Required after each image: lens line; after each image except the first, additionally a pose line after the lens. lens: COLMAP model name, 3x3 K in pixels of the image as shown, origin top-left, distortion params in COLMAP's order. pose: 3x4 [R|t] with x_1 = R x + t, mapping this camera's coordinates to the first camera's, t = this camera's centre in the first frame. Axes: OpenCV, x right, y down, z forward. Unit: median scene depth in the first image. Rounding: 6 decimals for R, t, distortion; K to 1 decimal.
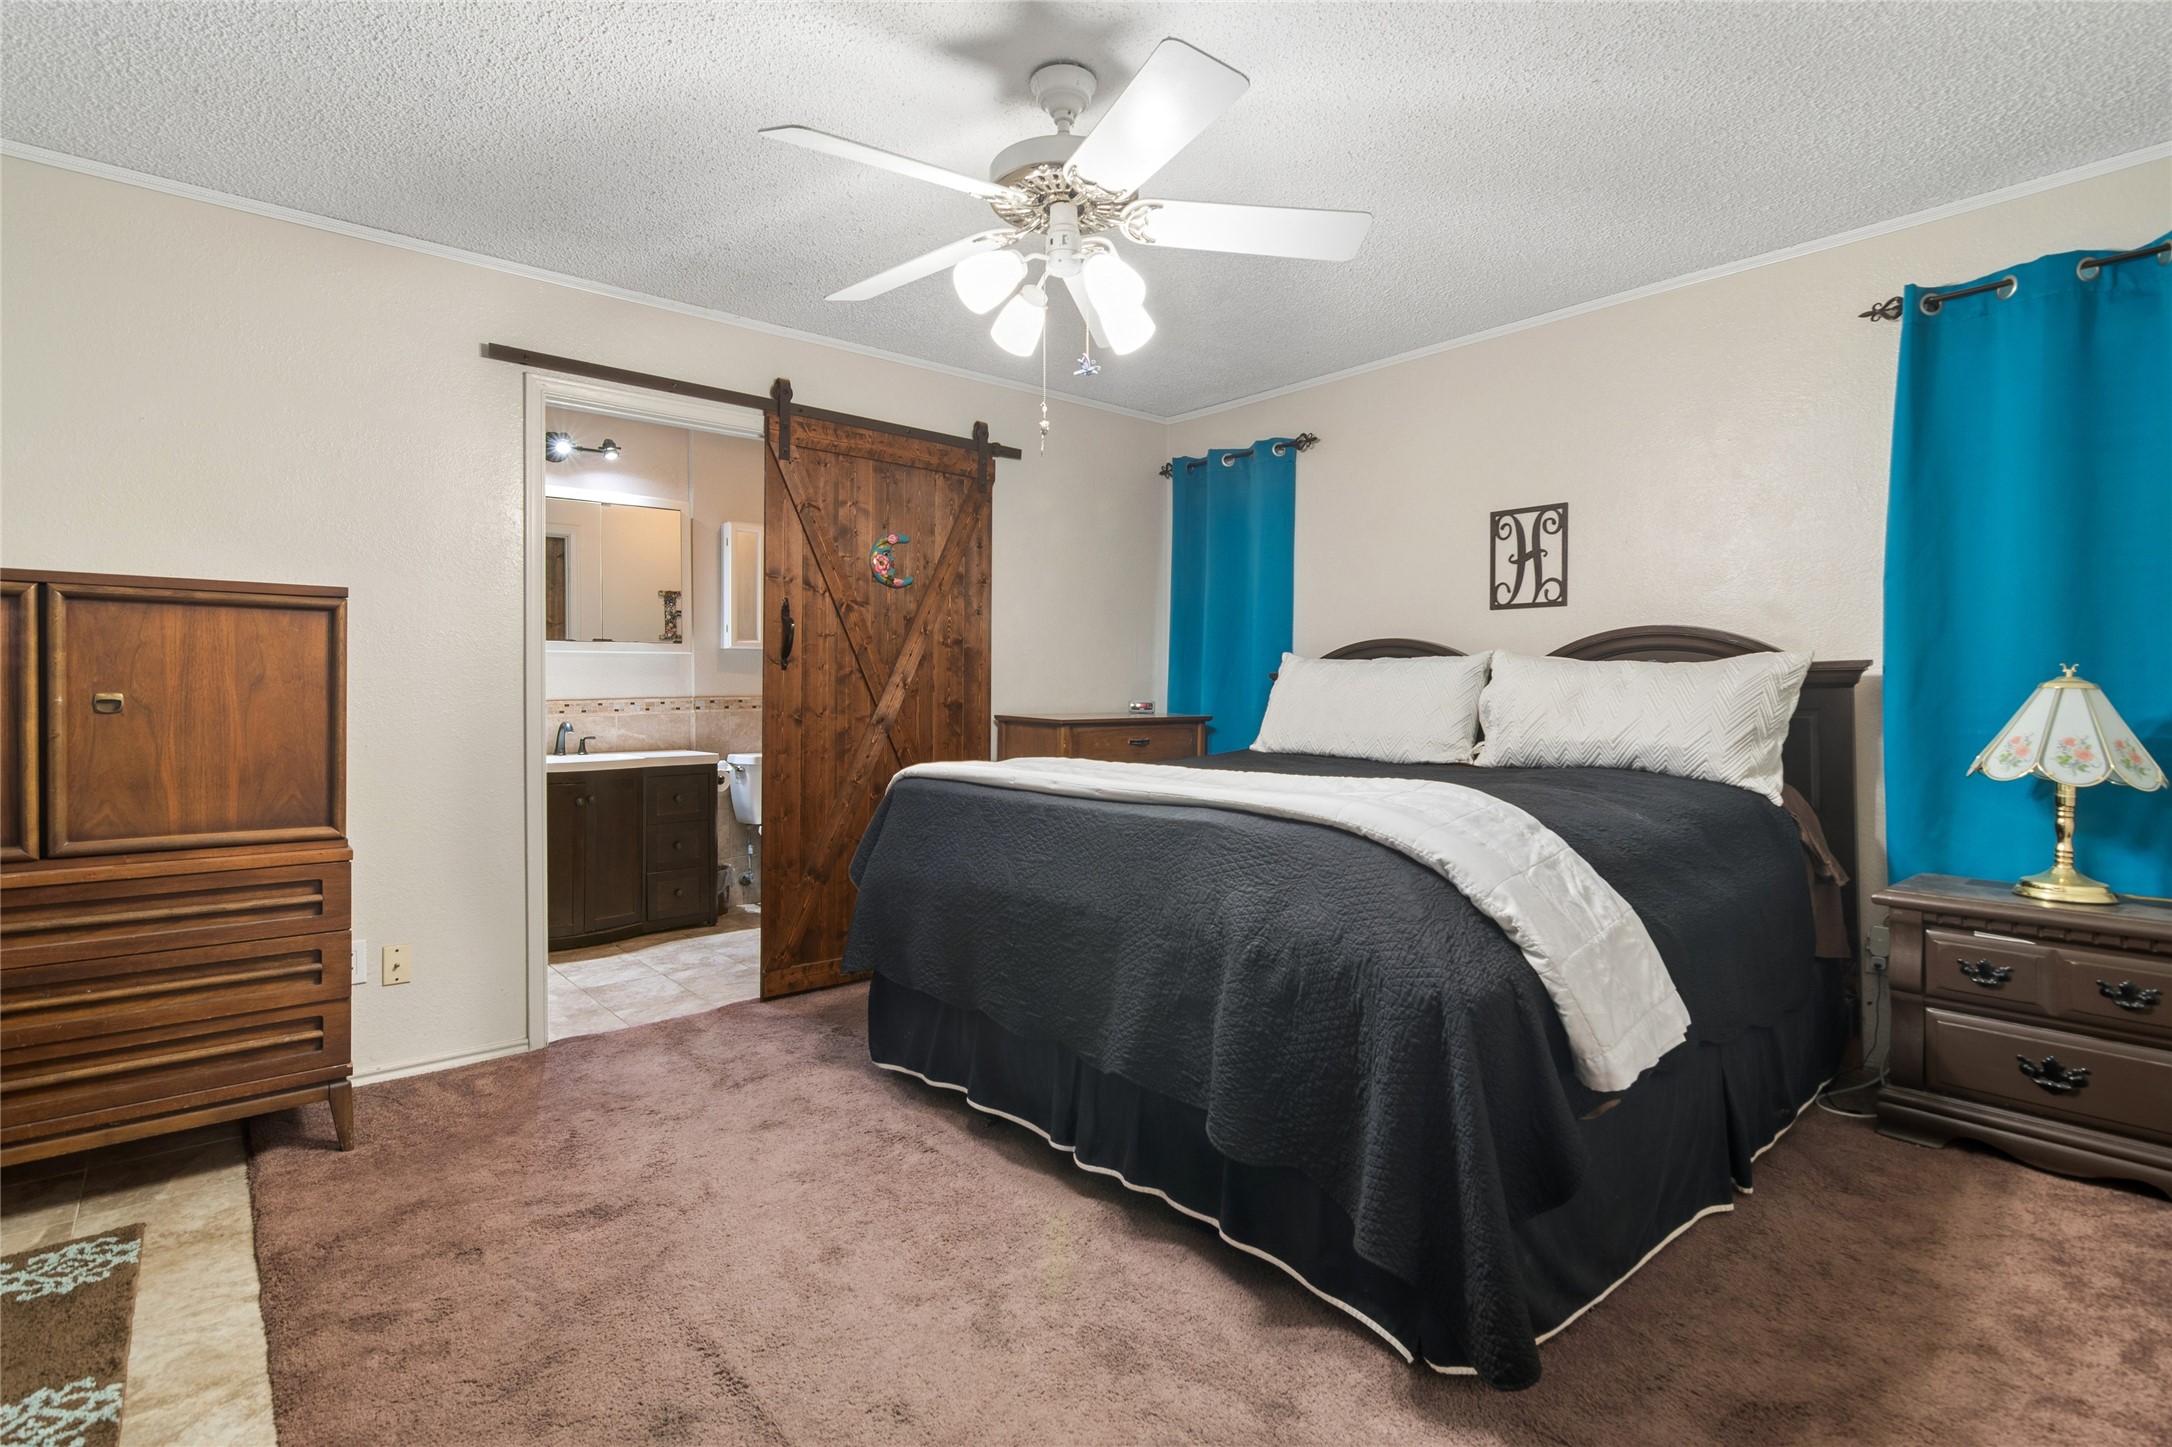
lens RADIAL K [[1036.3, 0, 1086.0], [0, 1036.3, 723.5], [0, 0, 1]] dist [-0.004502, 0.000546]
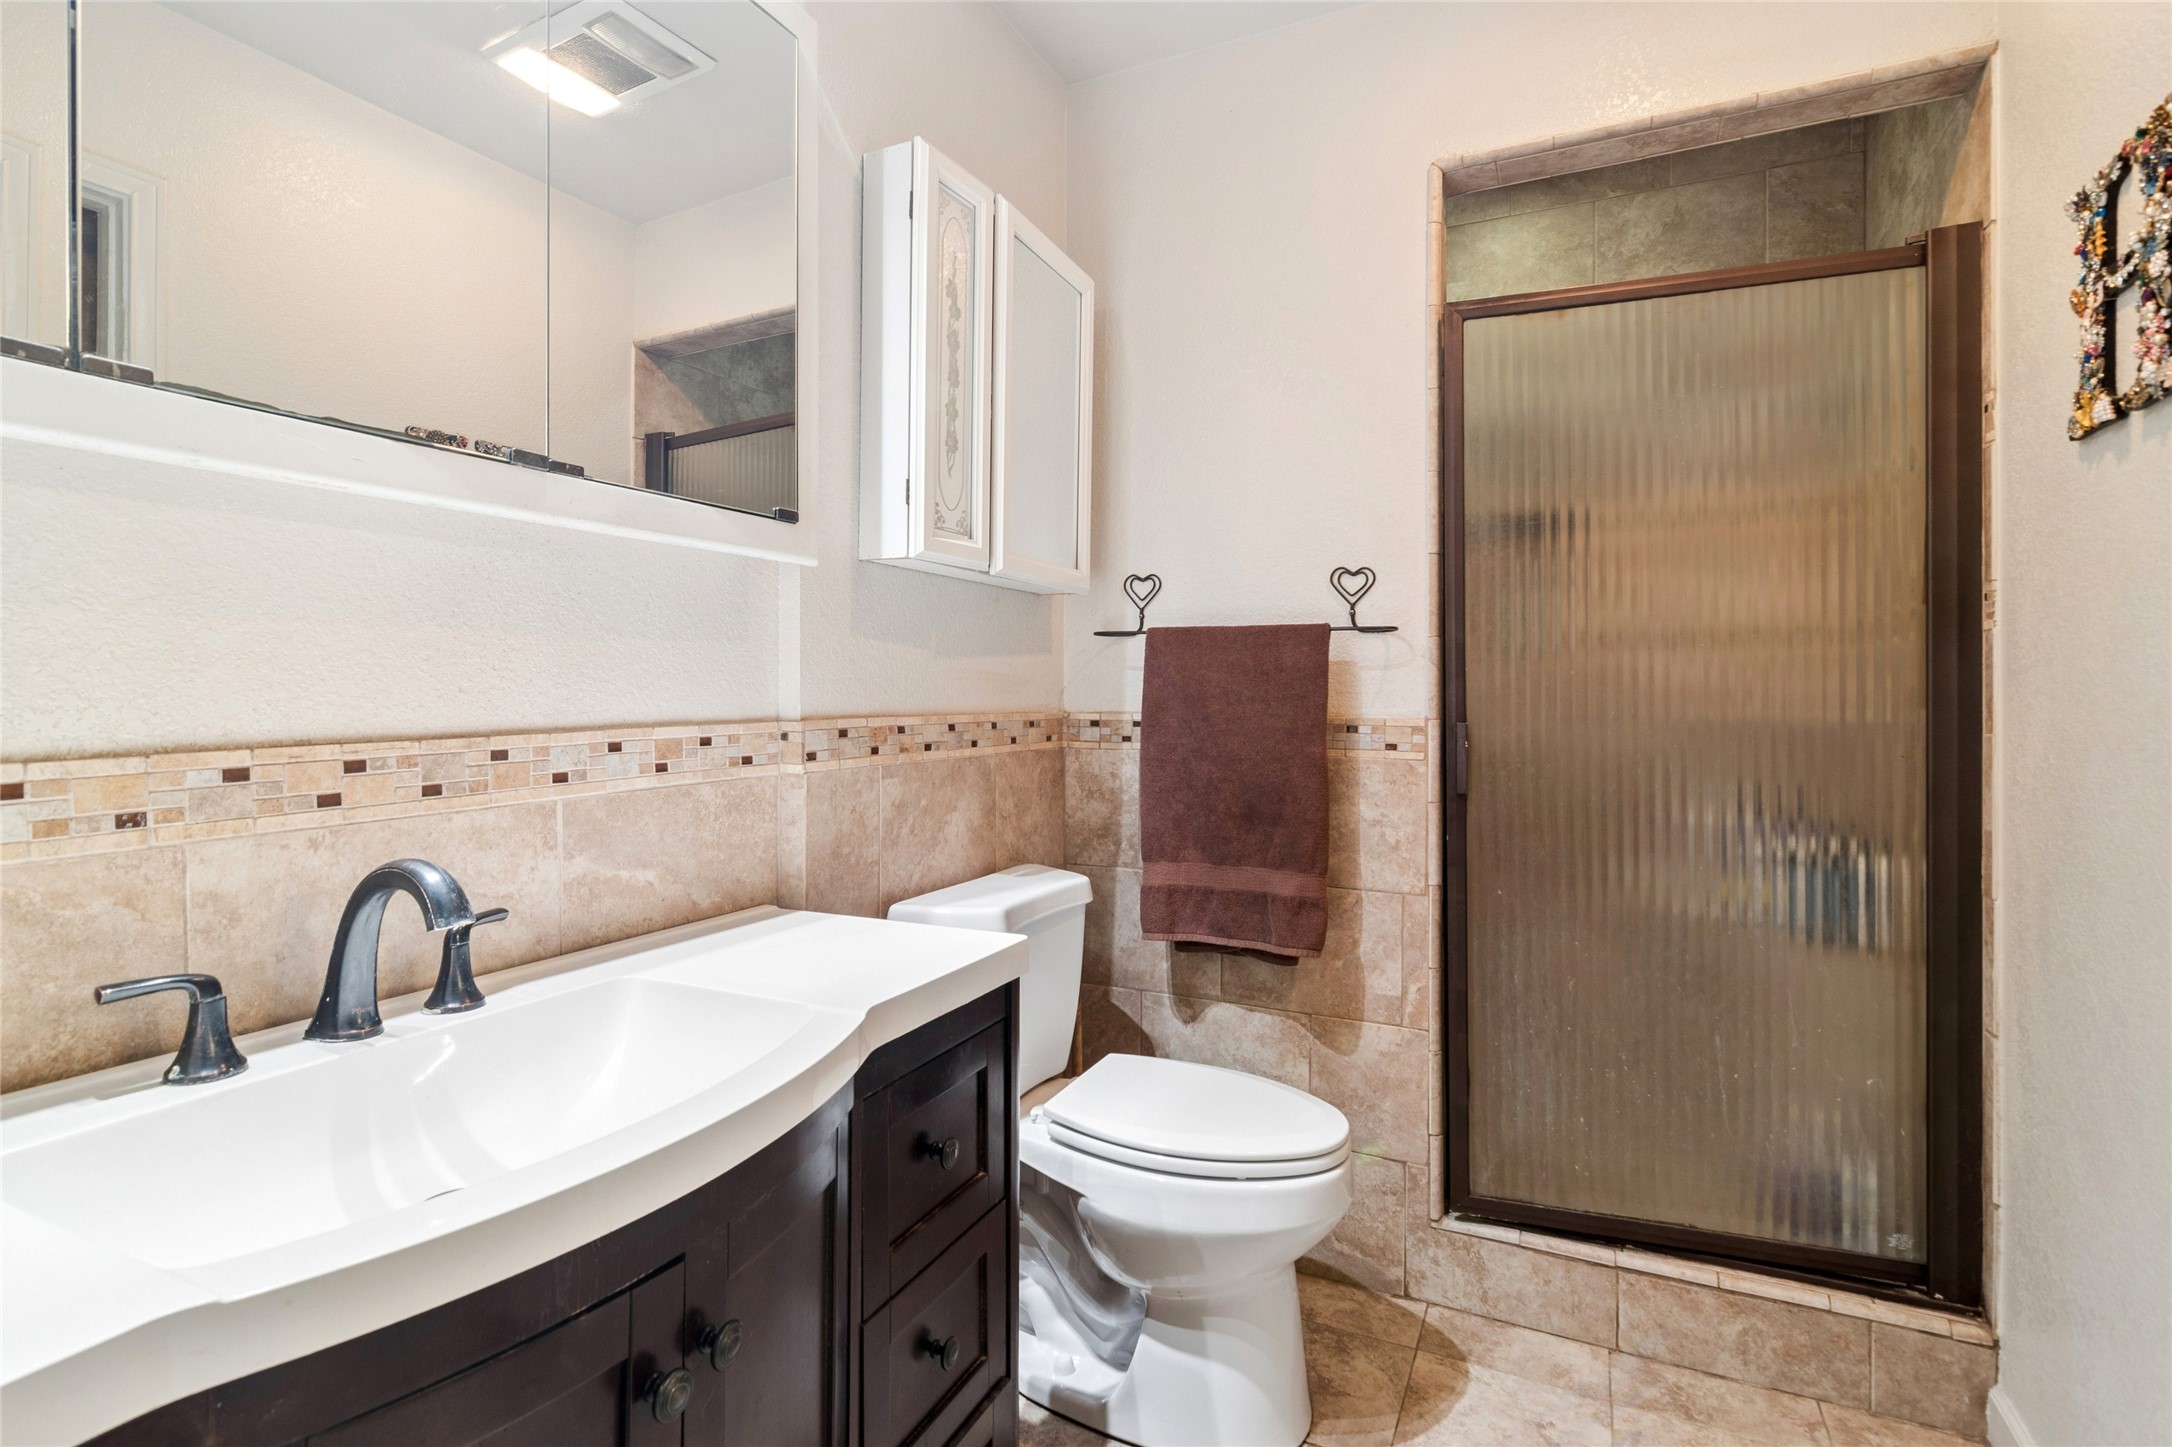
lens RADIAL K [[1036.3, 0, 1086.0], [0, 1036.3, 723.5], [0, 0, 1]] dist [-0.004502, 0.000546]
pose [[0.919327, -0.008434, 0.393404, -0.418037], [0.013651, 0.999852, -0.010465, -0.020343], [-0.393257, 0.014991, 0.919306, 0.703441]]
